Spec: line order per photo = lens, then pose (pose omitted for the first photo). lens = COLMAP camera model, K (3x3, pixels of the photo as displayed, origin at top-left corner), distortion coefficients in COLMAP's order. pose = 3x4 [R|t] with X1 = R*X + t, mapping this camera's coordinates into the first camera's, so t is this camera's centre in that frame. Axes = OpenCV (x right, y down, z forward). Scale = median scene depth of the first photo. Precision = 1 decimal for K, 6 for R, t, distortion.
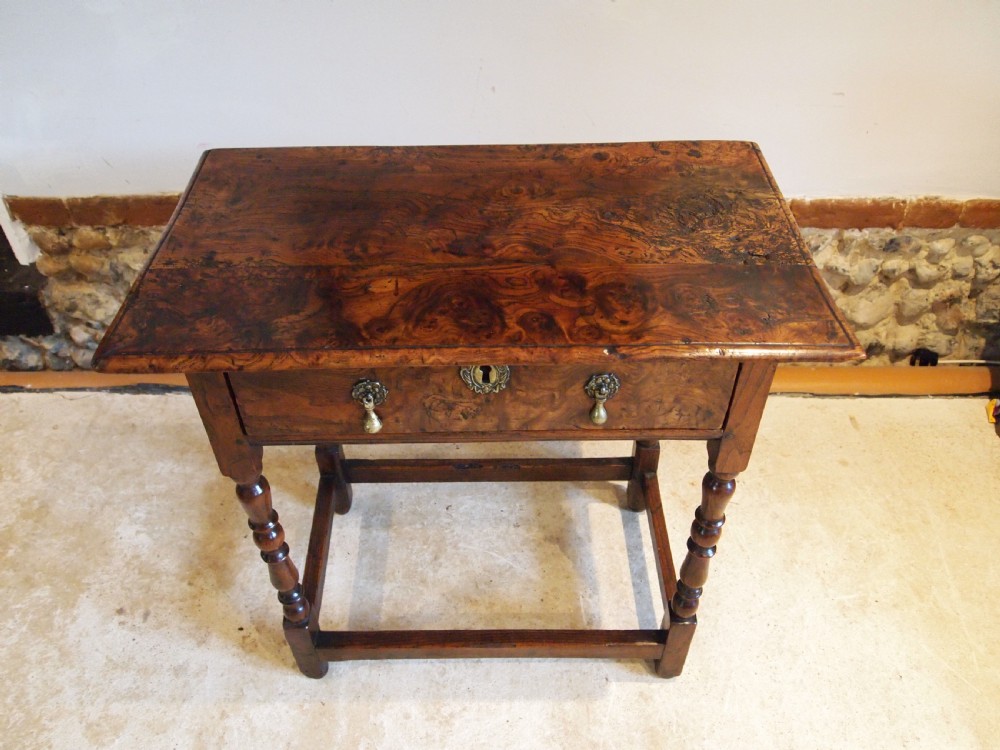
lens RADIAL K [[801.4, 0, 500.0], [0, 801.4, 375.0], [0, 0, 1]] dist [-0.043010, -0.004777]
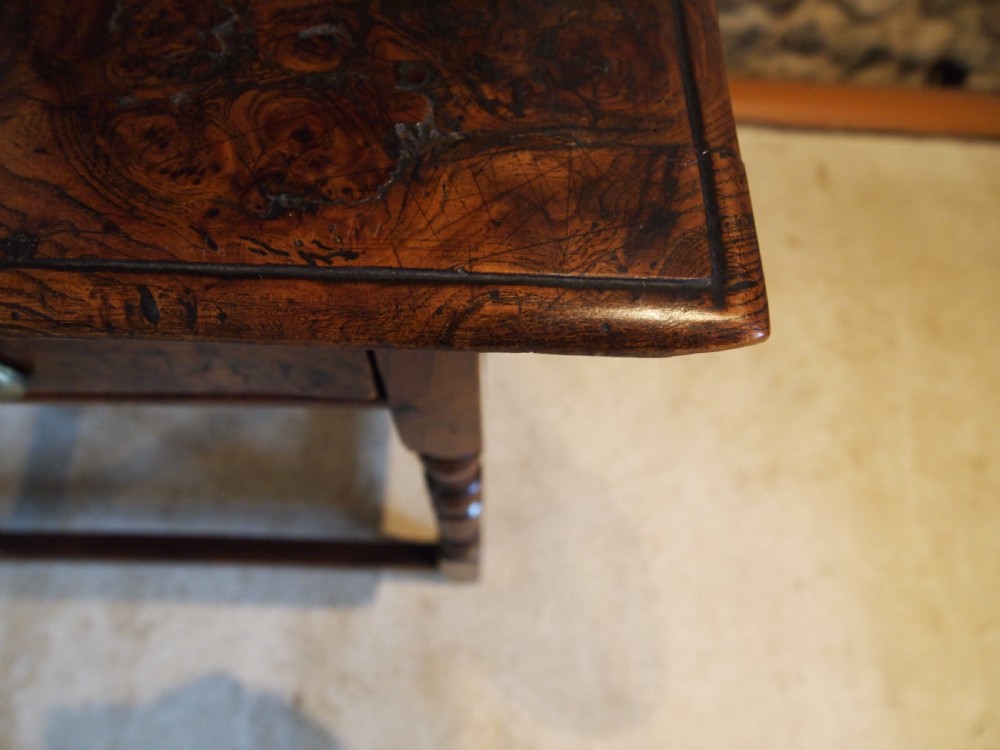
lens RADIAL K [[782.4, 0, 500.0], [0, 782.4, 375.0], [0, 0, 1]] dist [-0.043110, -0.002271]
pose [[0.999274, 0.027625, 0.026229, 0.190238], [-0.035990, 0.910254, 0.412483, -0.054808], [-0.012480, -0.413128, 0.910588, 0.396814]]
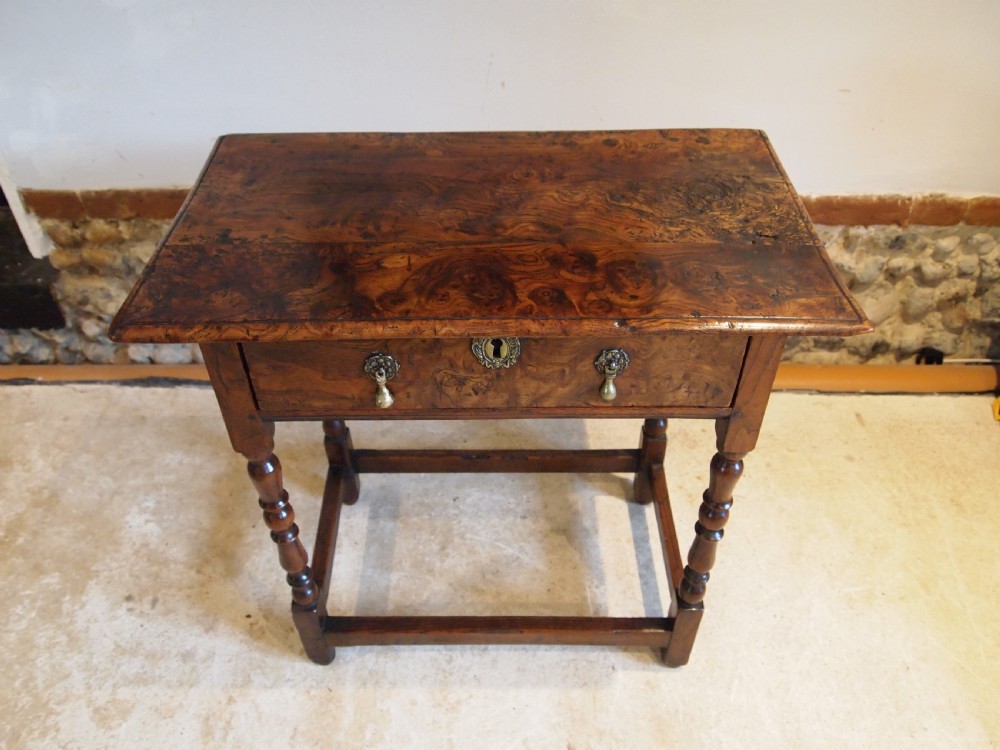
lens RADIAL K [[799.0, 0, 500.0], [0, 799.0, 375.0], [0, 0, 1]] dist [-0.042790, -0.004440]
pose [[0.999968, 0.005824, -0.005551, -0.004378], [-0.005910, 0.999863, -0.015430, 0.026156], [0.005461, 0.015462, 0.999866, -0.003773]]
